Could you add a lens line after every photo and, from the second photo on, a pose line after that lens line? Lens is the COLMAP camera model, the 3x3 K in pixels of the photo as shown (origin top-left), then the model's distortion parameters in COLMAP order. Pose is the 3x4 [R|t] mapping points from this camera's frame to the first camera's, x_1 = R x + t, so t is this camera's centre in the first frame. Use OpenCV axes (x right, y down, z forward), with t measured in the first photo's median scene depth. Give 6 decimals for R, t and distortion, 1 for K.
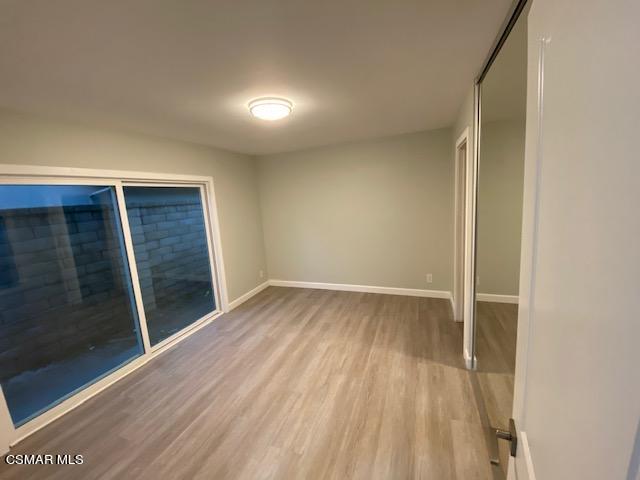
lens RADIAL K [[260.8, 0, 317.1], [0, 260.8, 237.1], [0, 0, 1]] dist [0.020832, -0.021409]
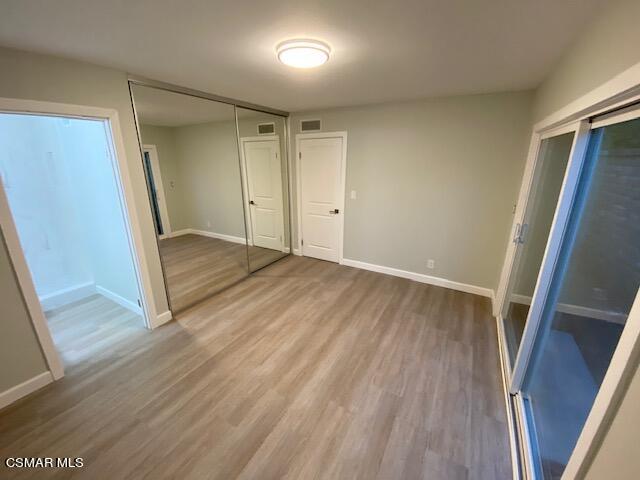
lens RADIAL K [[260.8, 0, 317.1], [0, 260.8, 237.1], [0, 0, 1]] dist [0.020832, -0.021409]
pose [[-0.985894, 0.022439, 0.165861, -0.297298], [0.089704, 0.907465, 0.410440, -0.275365], [-0.141303, 0.419529, -0.896676, 1.724326]]
